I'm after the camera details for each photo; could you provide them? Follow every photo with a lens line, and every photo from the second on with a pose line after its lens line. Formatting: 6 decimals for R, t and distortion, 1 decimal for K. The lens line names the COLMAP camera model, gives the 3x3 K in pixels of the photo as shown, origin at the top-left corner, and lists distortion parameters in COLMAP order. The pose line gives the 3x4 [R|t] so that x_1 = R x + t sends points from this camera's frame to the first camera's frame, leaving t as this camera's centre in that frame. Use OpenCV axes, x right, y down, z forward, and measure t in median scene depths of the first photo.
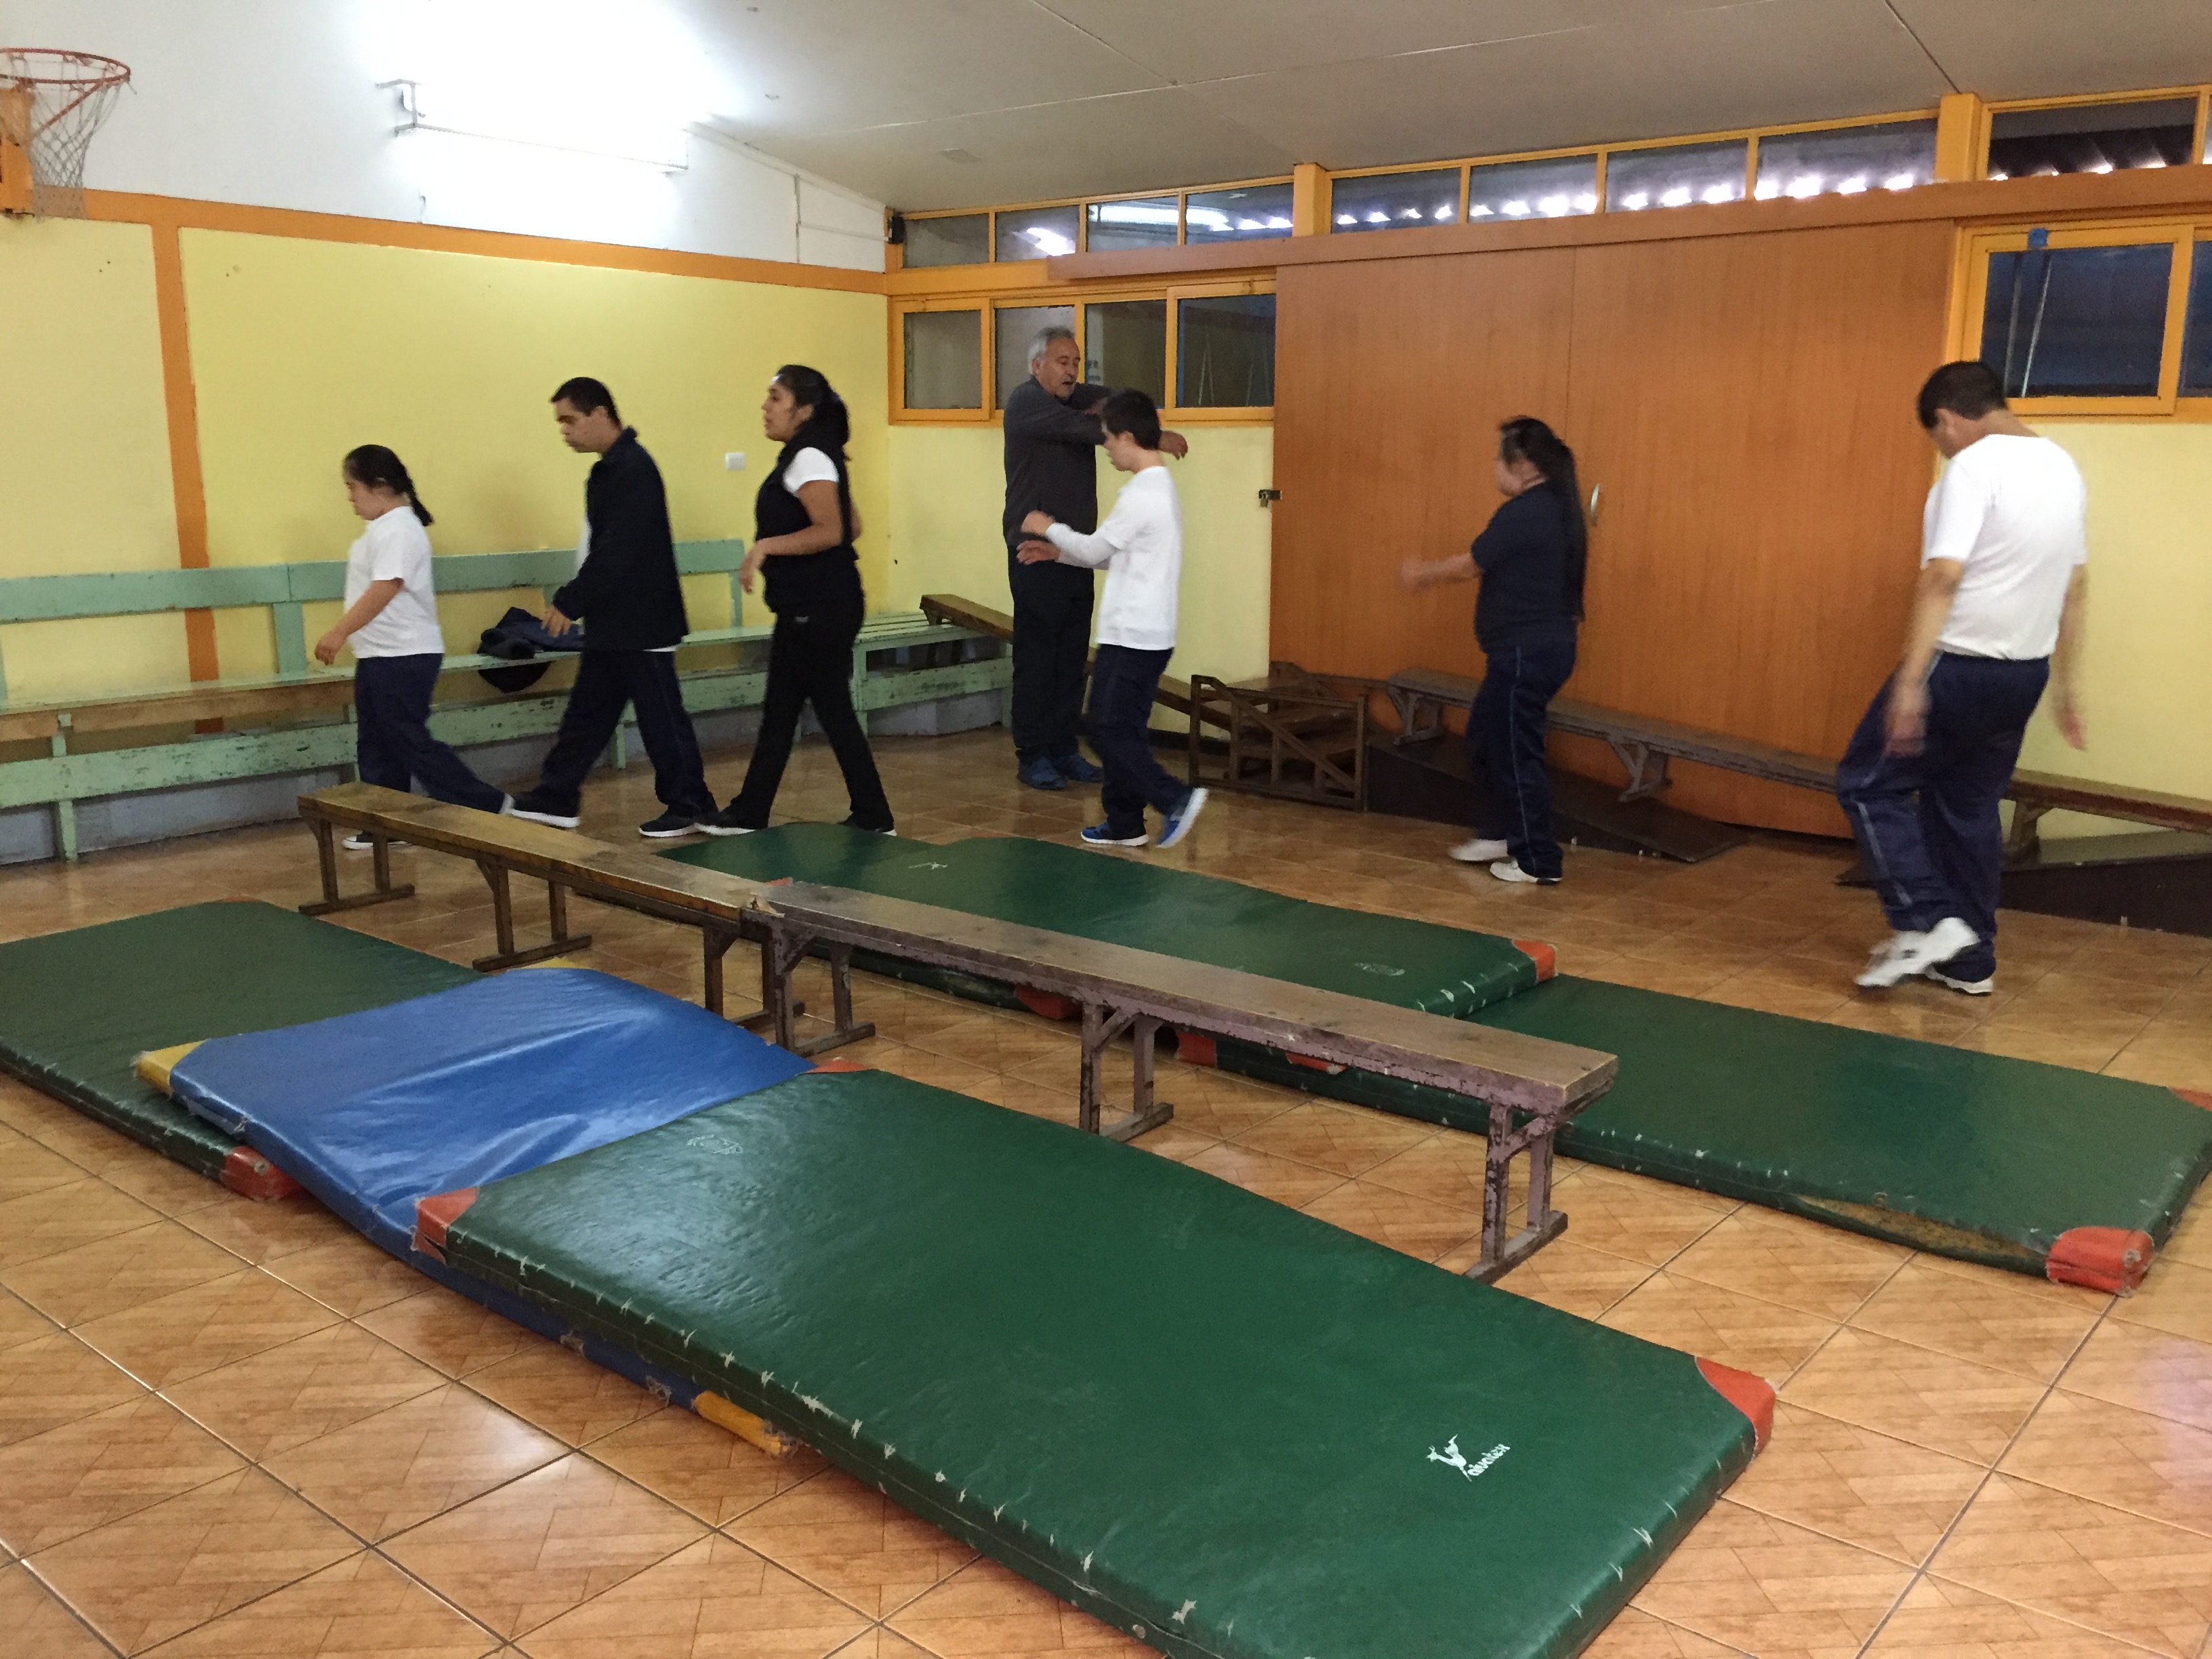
lens RADIAL K [[1871.2, 0, 1094.4], [0, 1871.2, 827.8], [0, 0, 1]] dist [0.080801, -0.110067]
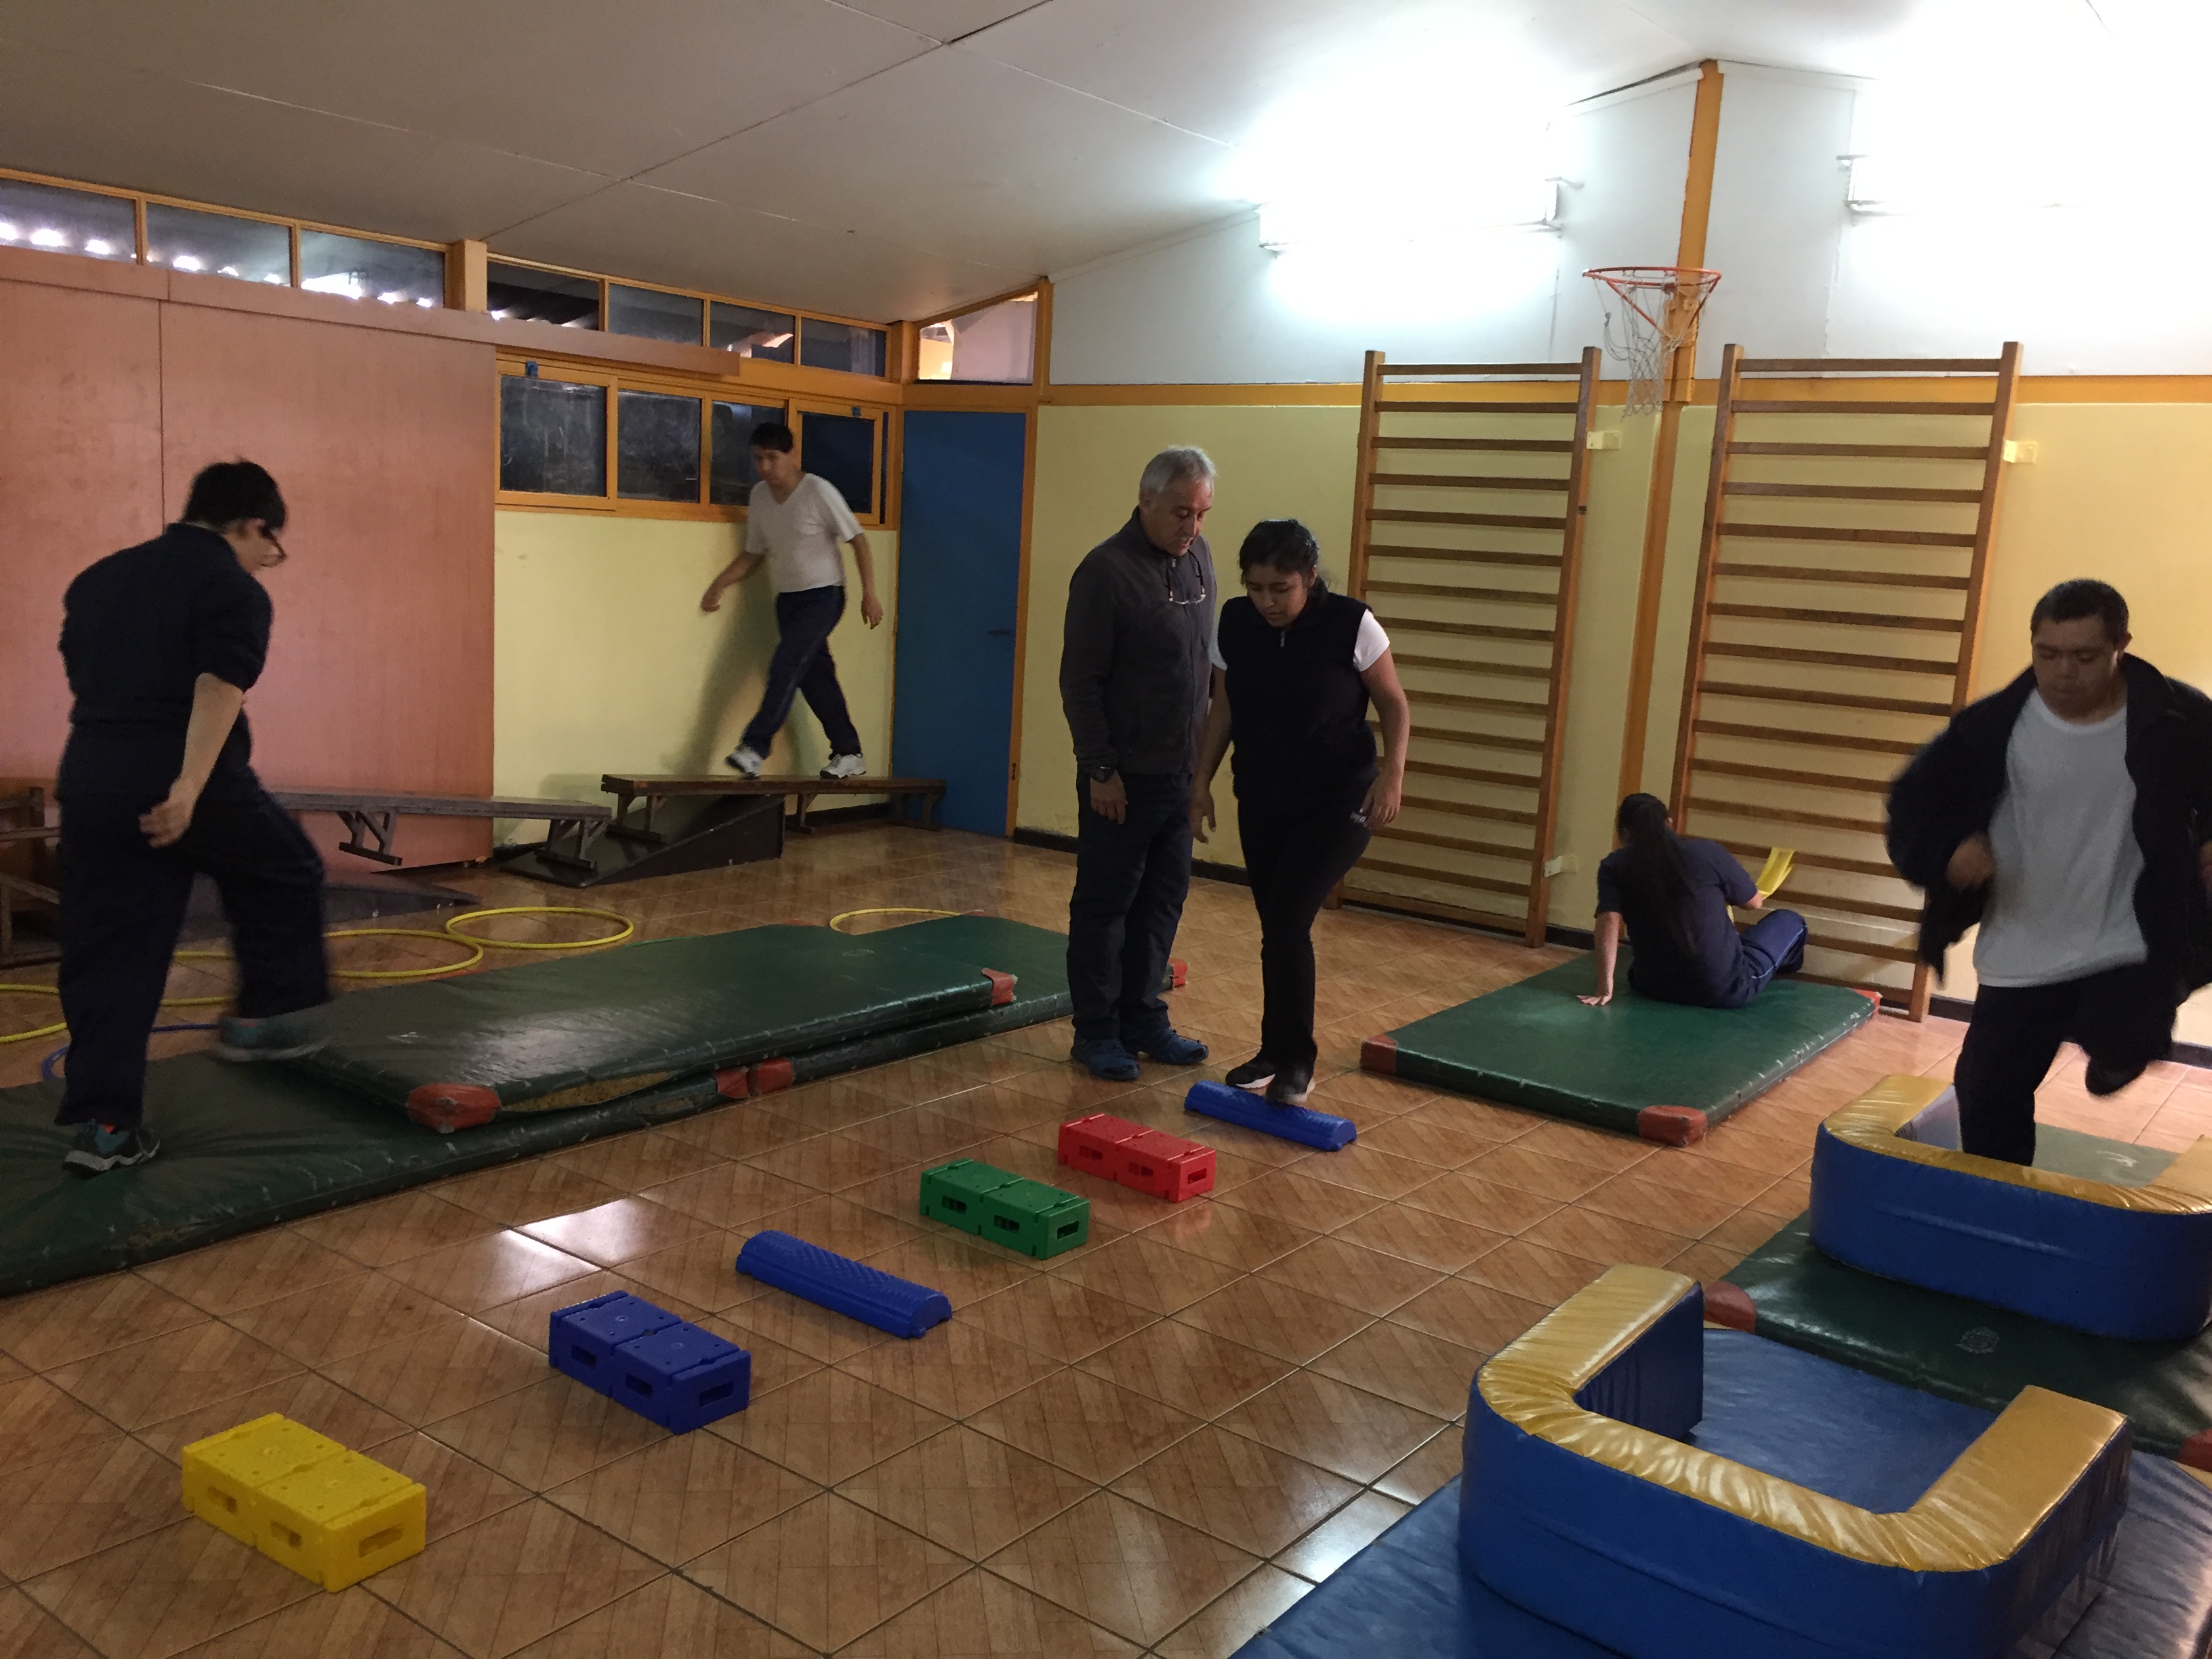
lens RADIAL K [[1871.2, 0, 1094.4], [0, 1871.2, 827.8], [0, 0, 1]] dist [0.080801, -0.110067]
pose [[-0.042979, -0.176695, 0.983327, -2.674065], [0.142998, 0.973014, 0.181093, -0.593143], [-0.988789, 0.148397, -0.016553, 2.209863]]
